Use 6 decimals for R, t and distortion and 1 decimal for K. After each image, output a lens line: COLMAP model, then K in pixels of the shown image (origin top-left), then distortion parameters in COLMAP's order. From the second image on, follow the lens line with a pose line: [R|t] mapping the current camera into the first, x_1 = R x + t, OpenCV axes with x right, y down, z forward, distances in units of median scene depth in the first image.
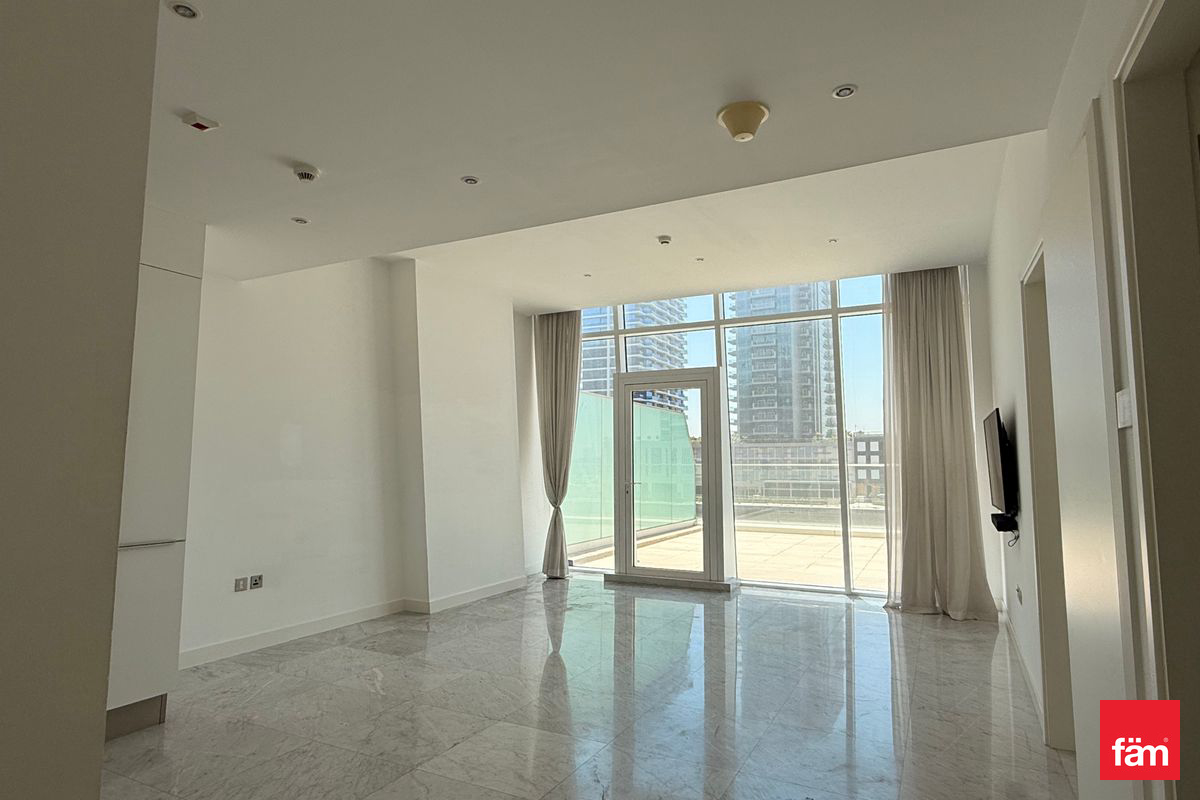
lens RADIAL K [[668.9, 0, 596.1], [0, 668.9, 404.0], [0, 0, 1]] dist [0.003161, -0.000435]
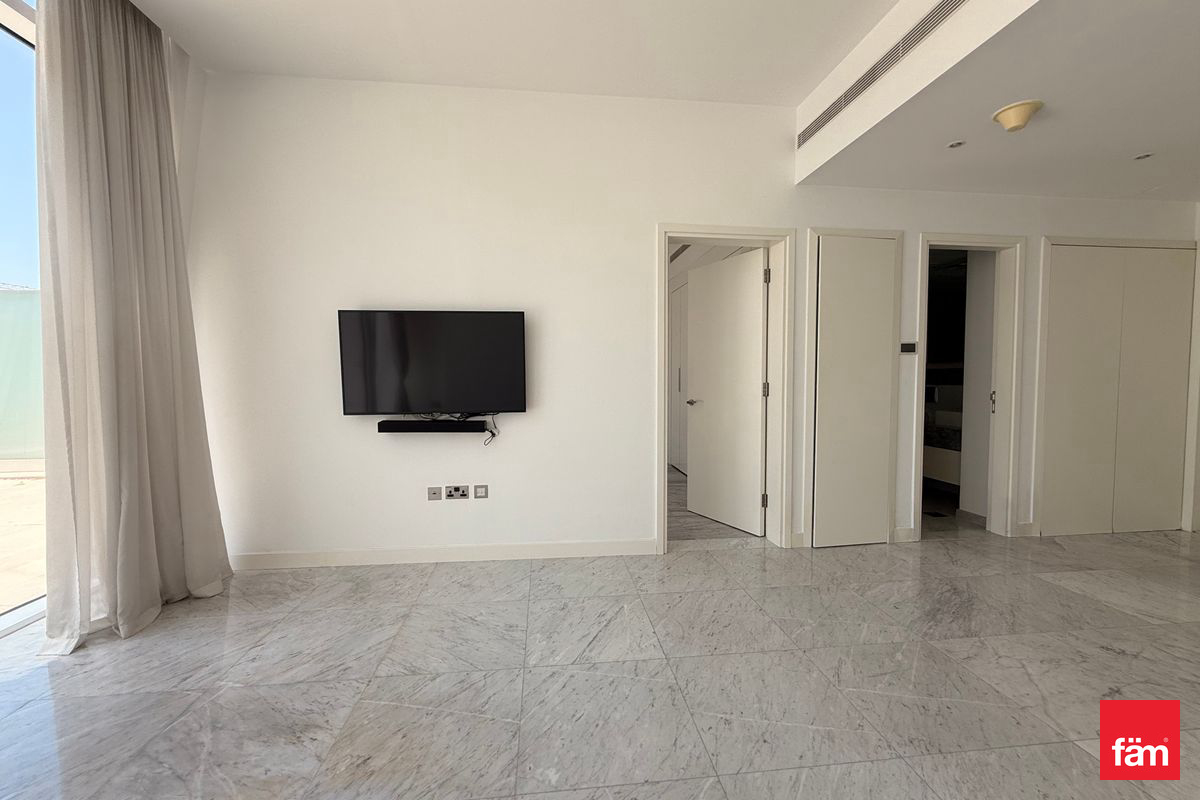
lens RADIAL K [[476.9, 0, 595.3], [0, 476.9, 398.7], [0, 0, 1]] dist [0.000217, -0.000265]
pose [[-0.554031, -0.040248, 0.831522, -0.057090], [-0.075751, 0.997124, -0.002208, 0.091652], [-0.829042, -0.064212, -0.555487, 0.892475]]
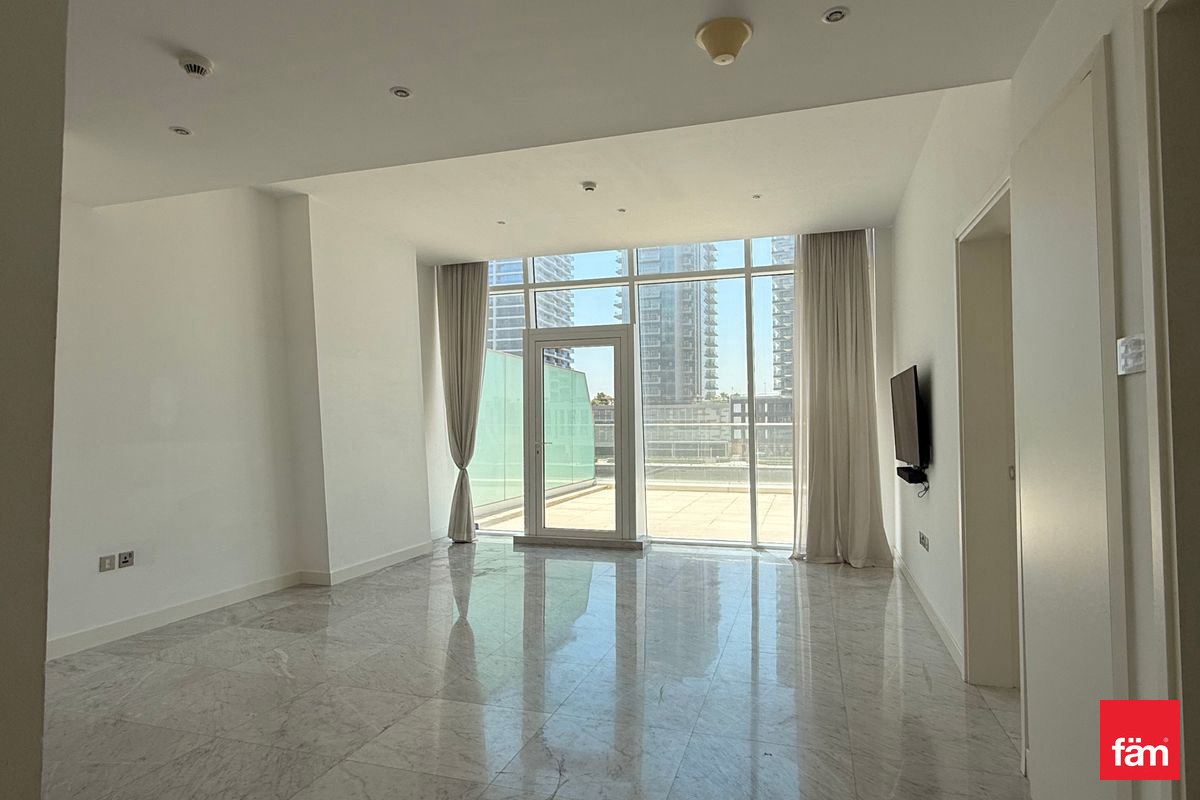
lens RADIAL K [[668.9, 0, 596.8], [0, 668.9, 402.8], [0, 0, 1]] dist [0.003161, -0.000435]
pose [[0.985362, -0.000474, 0.170475, -0.042568], [-0.008892, 0.998492, 0.054175, 0.008444], [-0.170243, -0.054898, 0.983872, 0.041994]]
